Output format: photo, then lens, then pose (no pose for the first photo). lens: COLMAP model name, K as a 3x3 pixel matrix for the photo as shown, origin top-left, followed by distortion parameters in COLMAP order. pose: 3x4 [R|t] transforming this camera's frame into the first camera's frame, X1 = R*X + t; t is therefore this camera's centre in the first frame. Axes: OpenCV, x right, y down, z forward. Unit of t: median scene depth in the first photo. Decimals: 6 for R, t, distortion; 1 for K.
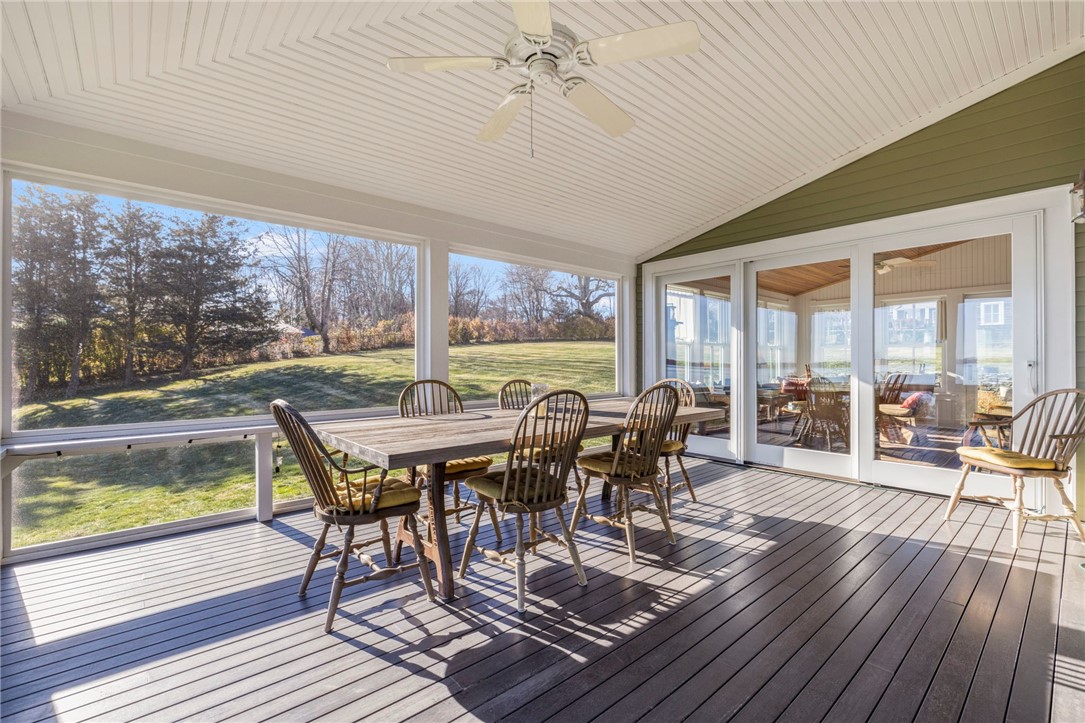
lens RADIAL K [[469.2, 0, 523.5], [0, 469.2, 360.4], [0, 0, 1]] dist [0.000020, -0.000025]
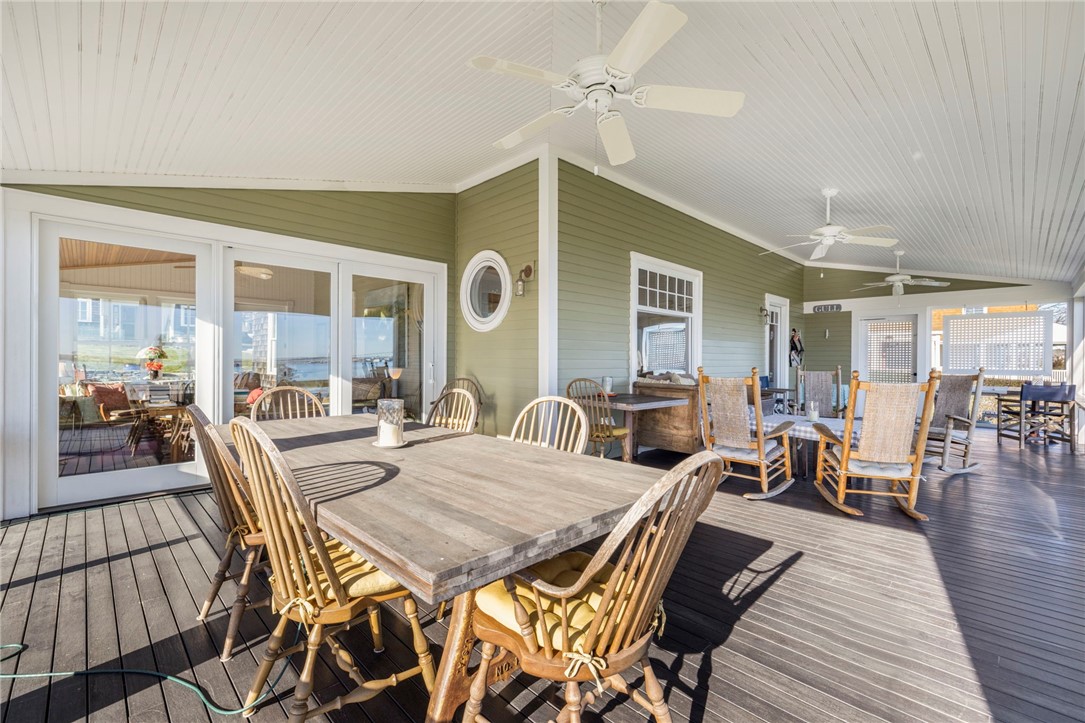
lens RADIAL K [[469.2, 0, 523.5], [0, 469.2, 360.4], [0, 0, 1]] dist [0.000020, -0.000025]
pose [[-0.053967, 0.001555, 0.998542, -1.072313], [-0.003299, 0.999993, -0.001735, 0.007478], [-0.998537, -0.003388, -0.053962, 1.297587]]
